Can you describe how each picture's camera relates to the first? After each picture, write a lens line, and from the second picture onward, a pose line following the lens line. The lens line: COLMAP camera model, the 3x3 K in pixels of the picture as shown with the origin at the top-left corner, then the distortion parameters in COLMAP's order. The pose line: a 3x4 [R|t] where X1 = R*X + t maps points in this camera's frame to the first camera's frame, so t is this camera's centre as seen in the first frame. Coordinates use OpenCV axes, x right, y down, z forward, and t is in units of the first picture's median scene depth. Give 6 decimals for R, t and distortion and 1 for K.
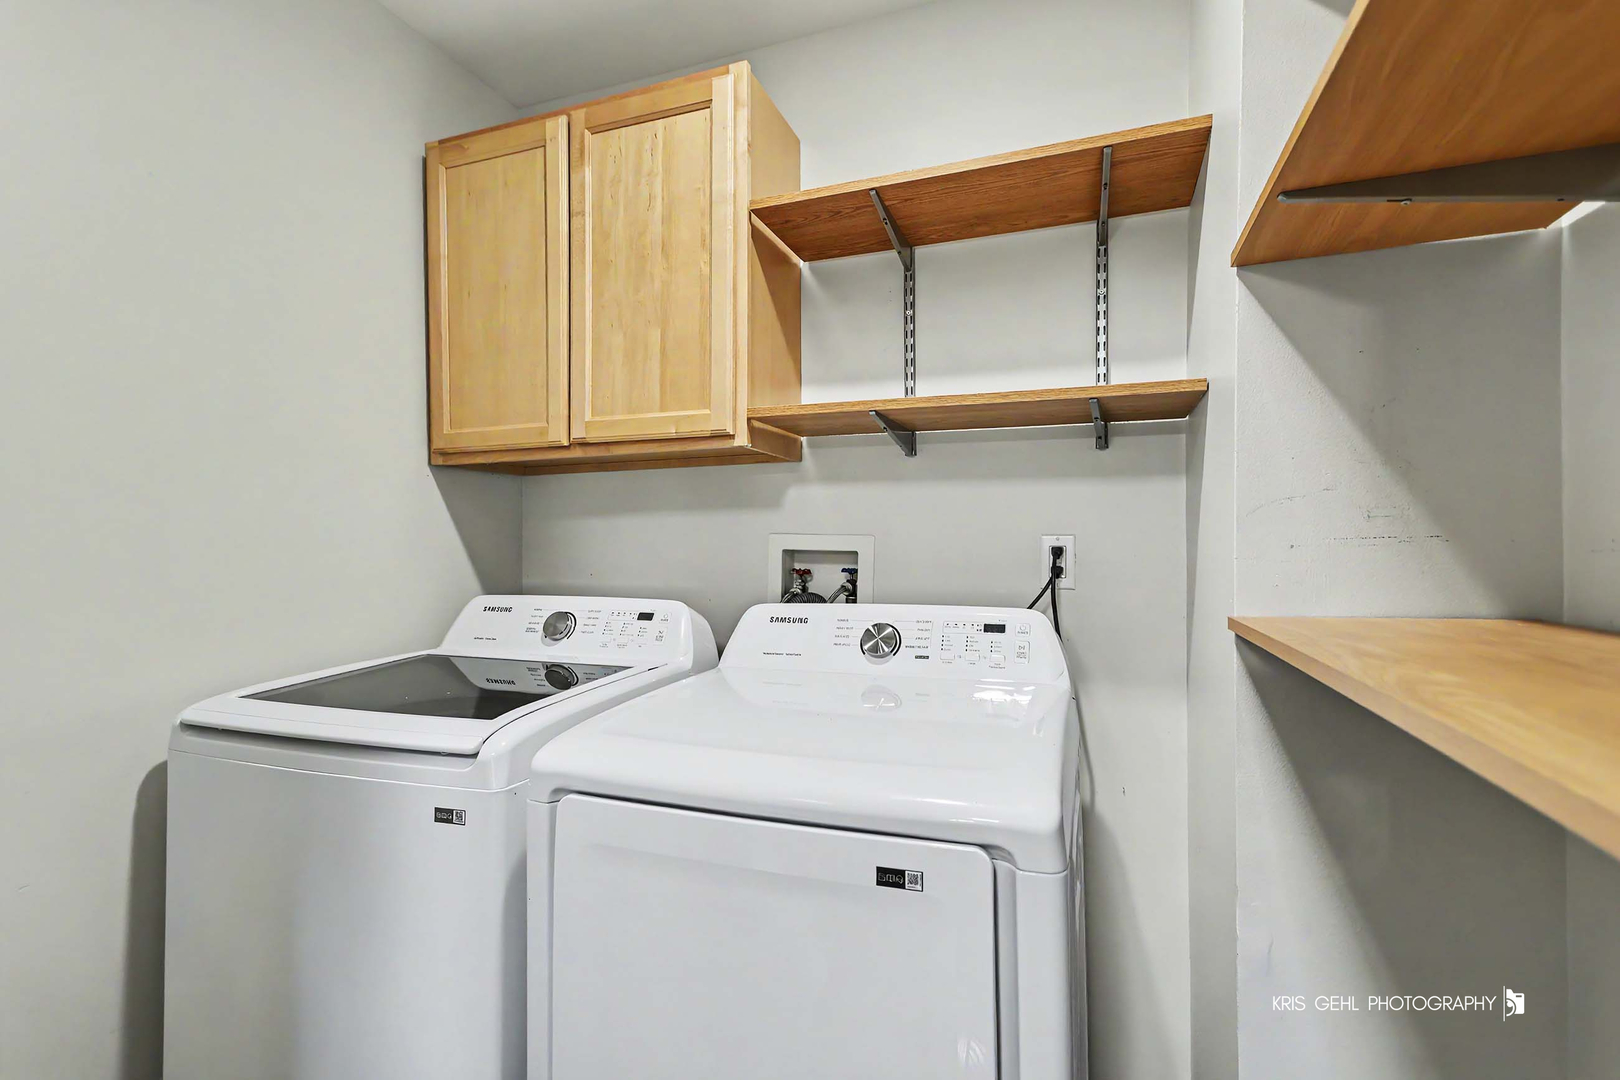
lens RADIAL K [[747.5, 0, 812.5], [0, 747.5, 548.8], [0, 0, 1]] dist [0.001648, -0.001607]
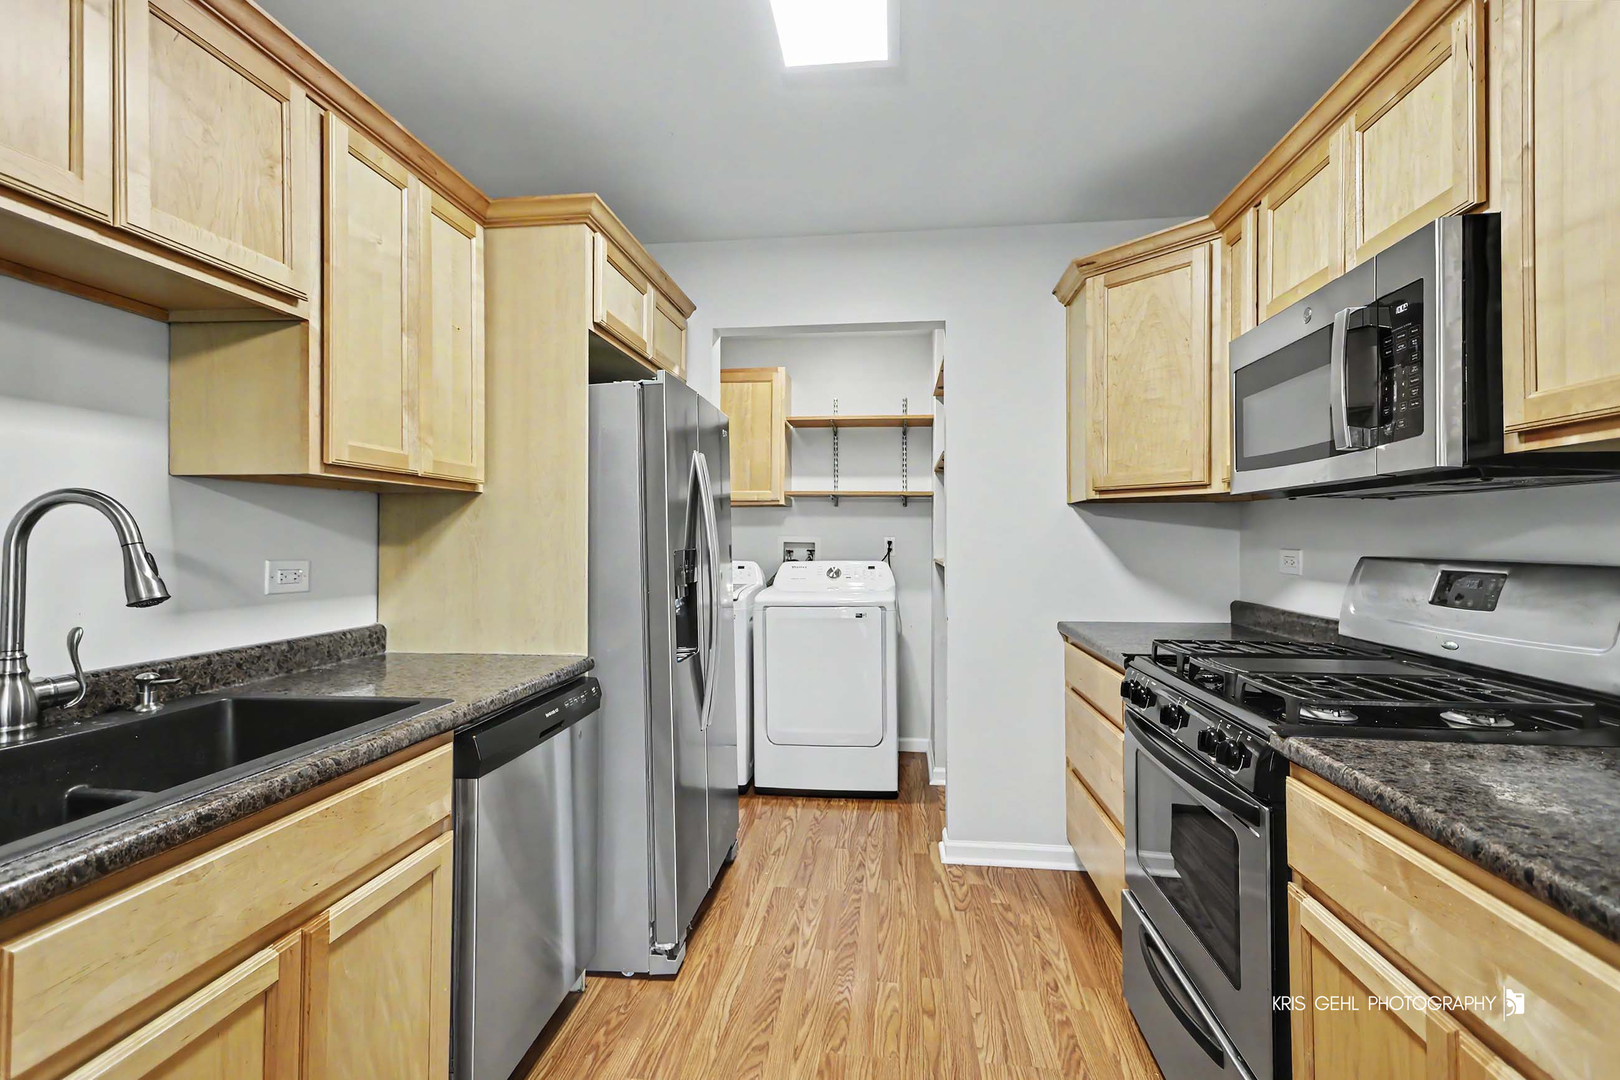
lens RADIAL K [[747.5, 0, 809.7], [0, 747.5, 538.4], [0, 0, 1]] dist [0.001648, -0.001607]
pose [[0.971461, 0.001686, 0.237194, -0.633882], [-0.000437, 0.999986, -0.005320, 0.003257], [-0.237199, 0.005065, 0.971448, -1.665901]]
